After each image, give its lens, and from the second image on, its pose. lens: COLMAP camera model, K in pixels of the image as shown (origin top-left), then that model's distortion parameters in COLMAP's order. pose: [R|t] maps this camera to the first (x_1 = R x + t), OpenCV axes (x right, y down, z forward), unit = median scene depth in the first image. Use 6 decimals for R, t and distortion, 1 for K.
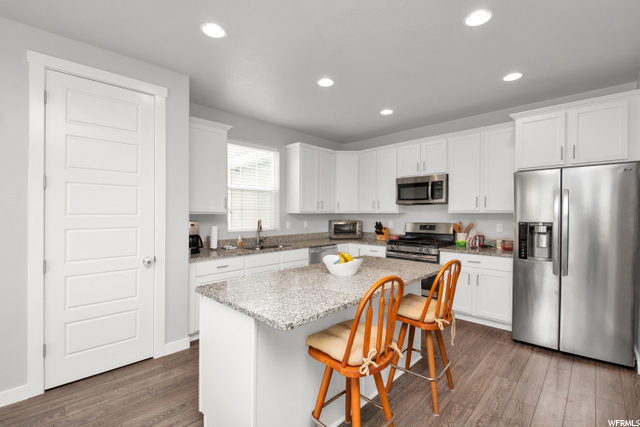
lens RADIAL K [[288.9, 0, 313.9], [0, 288.9, 218.5], [0, 0, 1]] dist [0.002271, -0.006620]
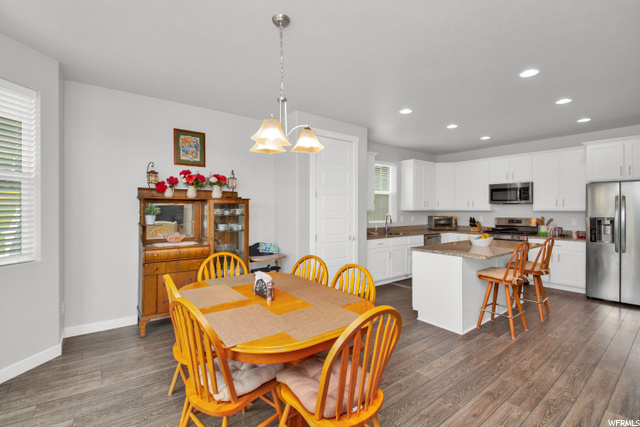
lens RADIAL K [[288.9, 0, 320.0], [0, 288.9, 209.2], [0, 0, 1]] dist [0.002271, -0.006620]
pose [[0.991050, 0.003691, -0.133437, -0.355473], [-0.006113, 0.999824, -0.017746, 0.004556], [0.133348, 0.018403, 0.990898, -0.494969]]
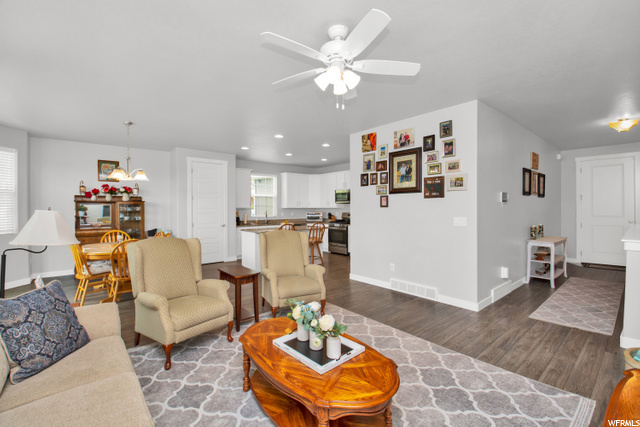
lens RADIAL K [[288.9, 0, 308.2], [0, 288.9, 205.2], [0, 0, 1]] dist [0.002271, -0.006620]
pose [[0.995223, -0.000193, -0.097627, 0.324878], [-0.002169, 0.999708, -0.024082, 0.012499], [0.097603, 0.024179, 0.994932, -1.065466]]
